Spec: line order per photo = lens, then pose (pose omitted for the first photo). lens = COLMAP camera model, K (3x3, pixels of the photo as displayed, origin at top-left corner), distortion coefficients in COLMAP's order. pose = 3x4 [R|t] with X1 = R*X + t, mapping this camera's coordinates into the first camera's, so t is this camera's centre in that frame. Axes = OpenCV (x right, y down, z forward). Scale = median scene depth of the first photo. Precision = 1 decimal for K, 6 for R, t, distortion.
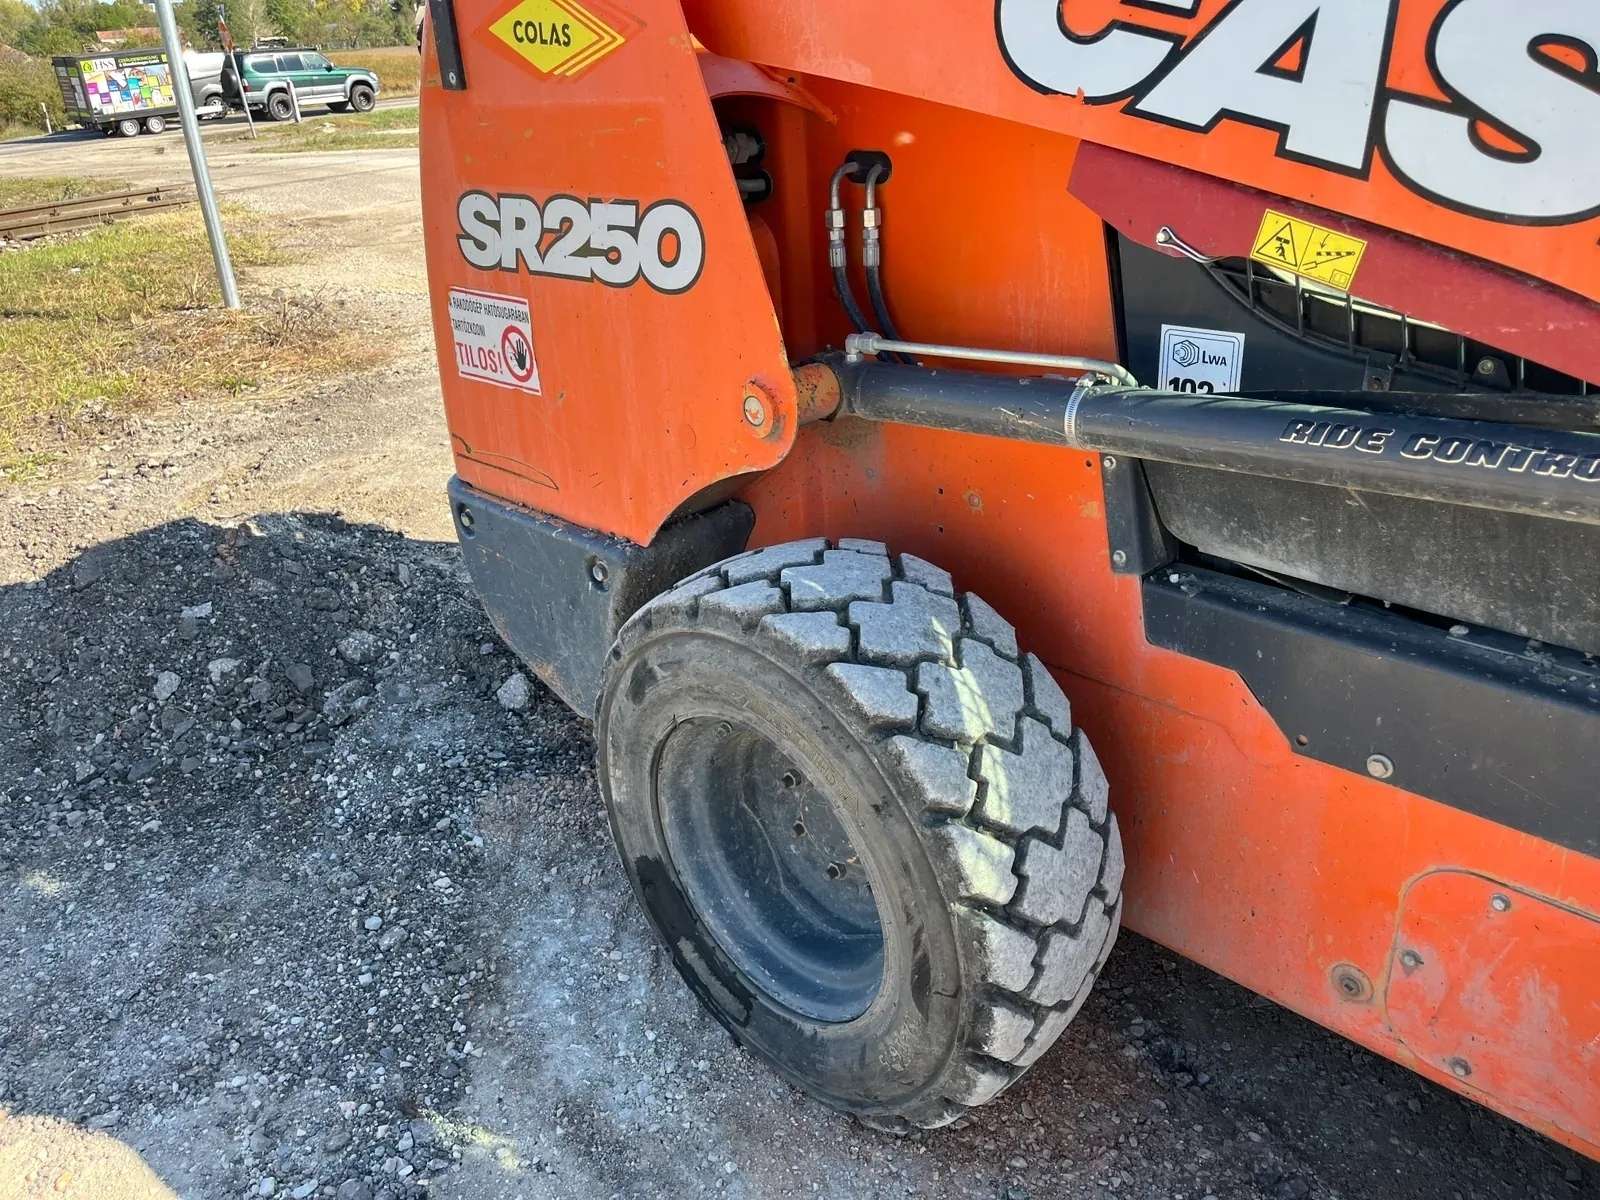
lens RADIAL K [[1208.3, 0, 796.4], [0, 1208.3, 597.6], [0, 0, 1]] dist [0.068529, -0.111500]
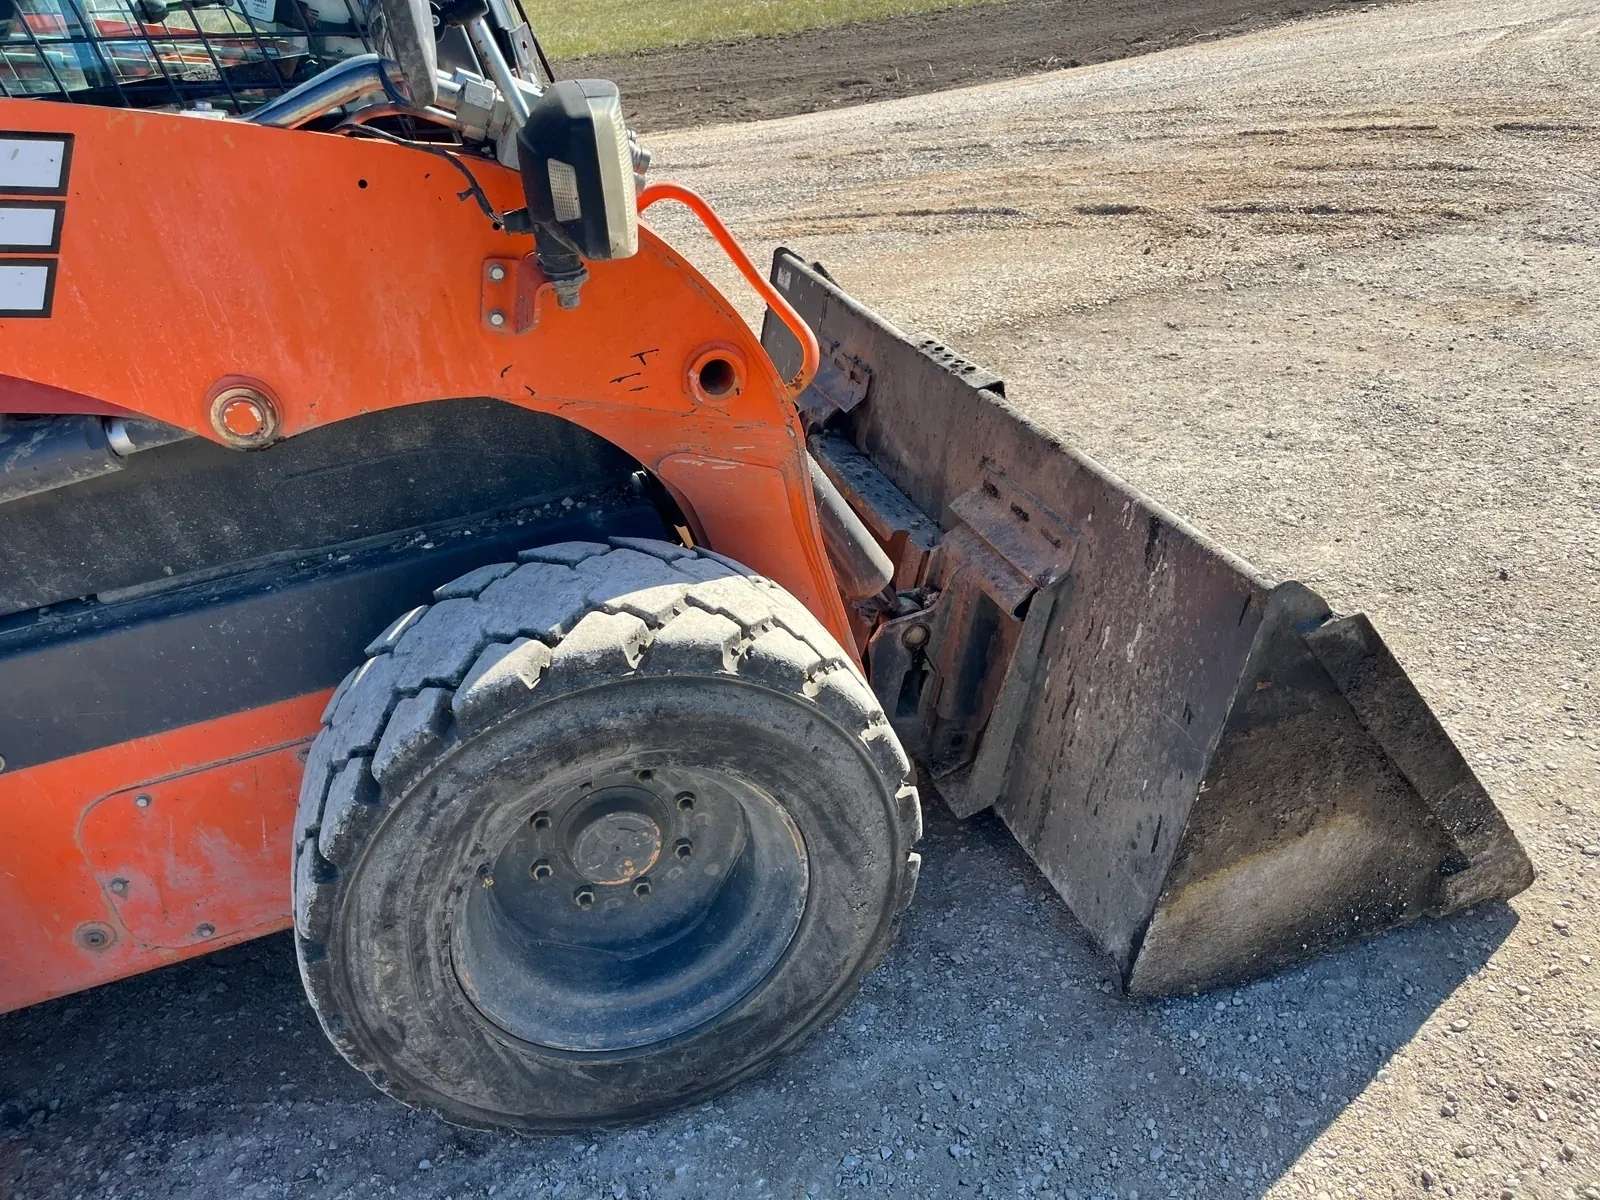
lens RADIAL K [[1208.3, 0, 796.4], [0, 1208.3, 597.6], [0, 0, 1]] dist [0.068529, -0.111500]
pose [[0.443052, -0.442556, 0.779647, -0.006420], [0.453540, 0.860808, 0.230892, 0.068799], [-0.773309, 0.251304, 0.582099, -0.236176]]
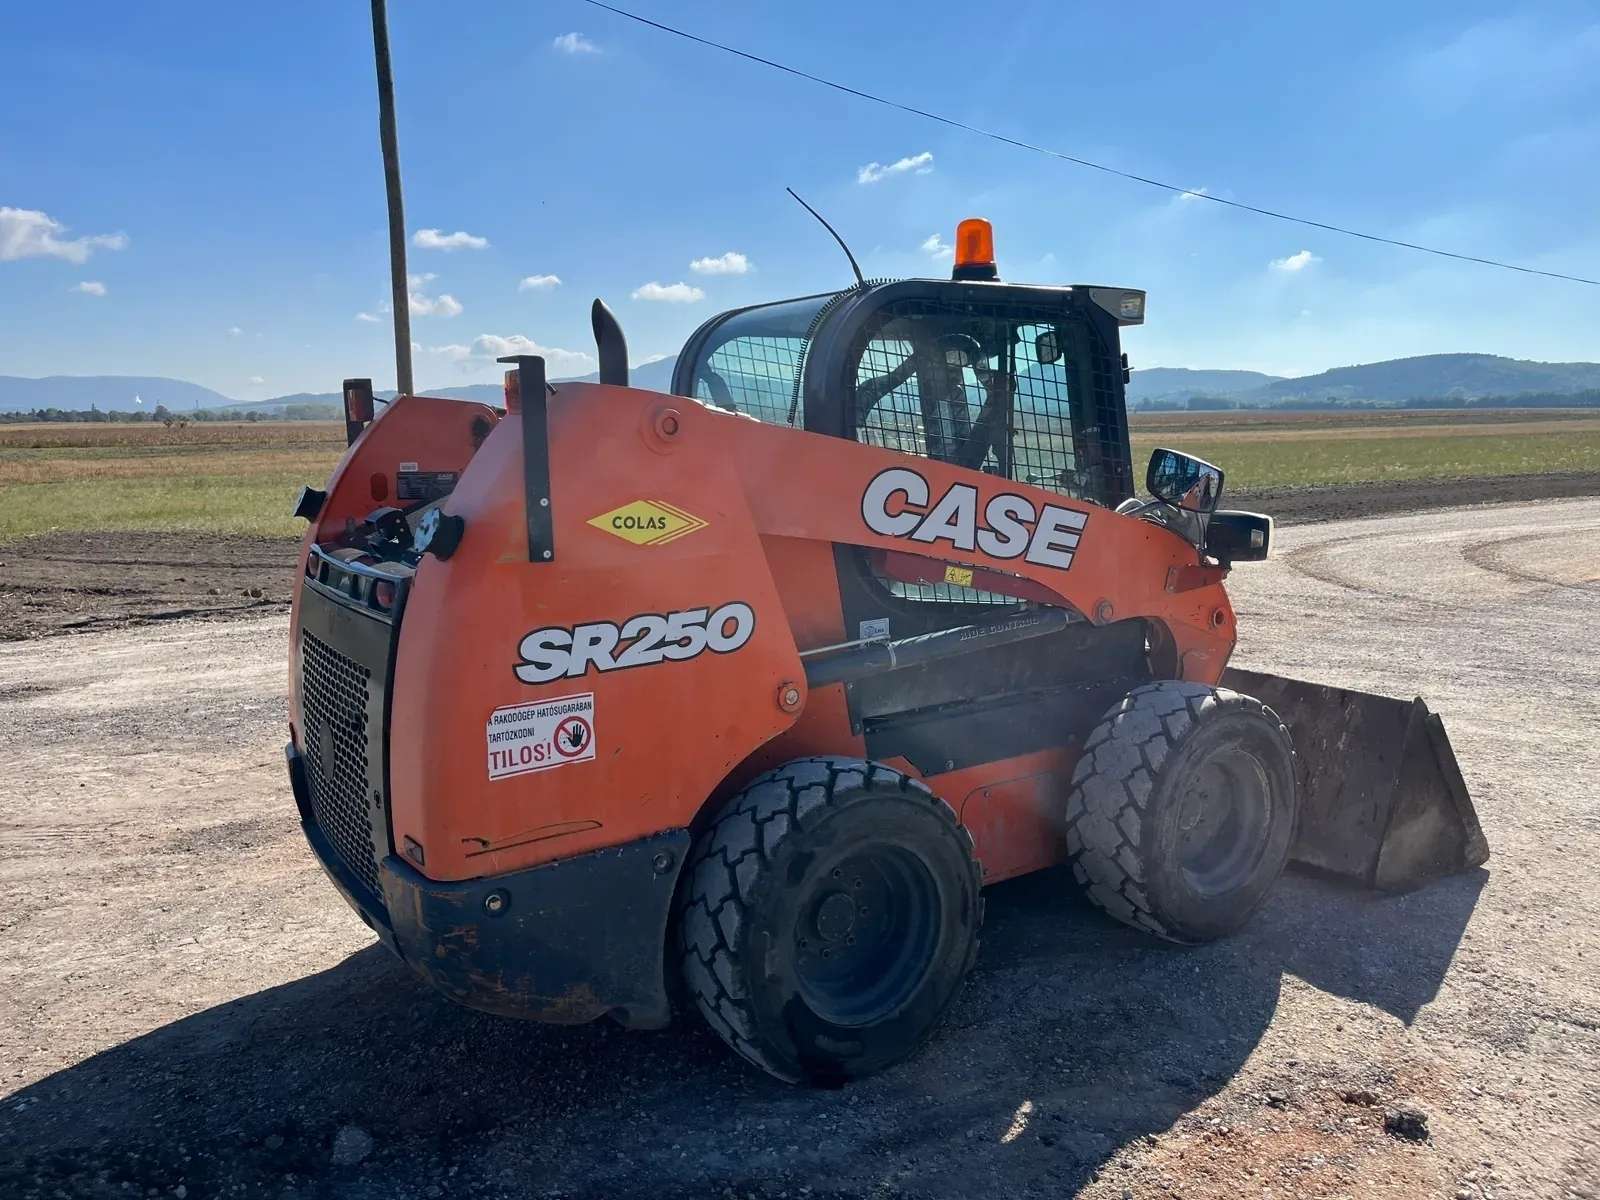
lens RADIAL K [[1208.3, 0, 796.4], [0, 1208.3, 597.6], [0, 0, 1]] dist [0.068529, -0.111500]
pose [[0.189679, -0.097673, 0.976976, -1.677030], [0.418239, 0.908286, 0.009605, -0.280155], [-0.888312, 0.406787, 0.213134, 0.474495]]
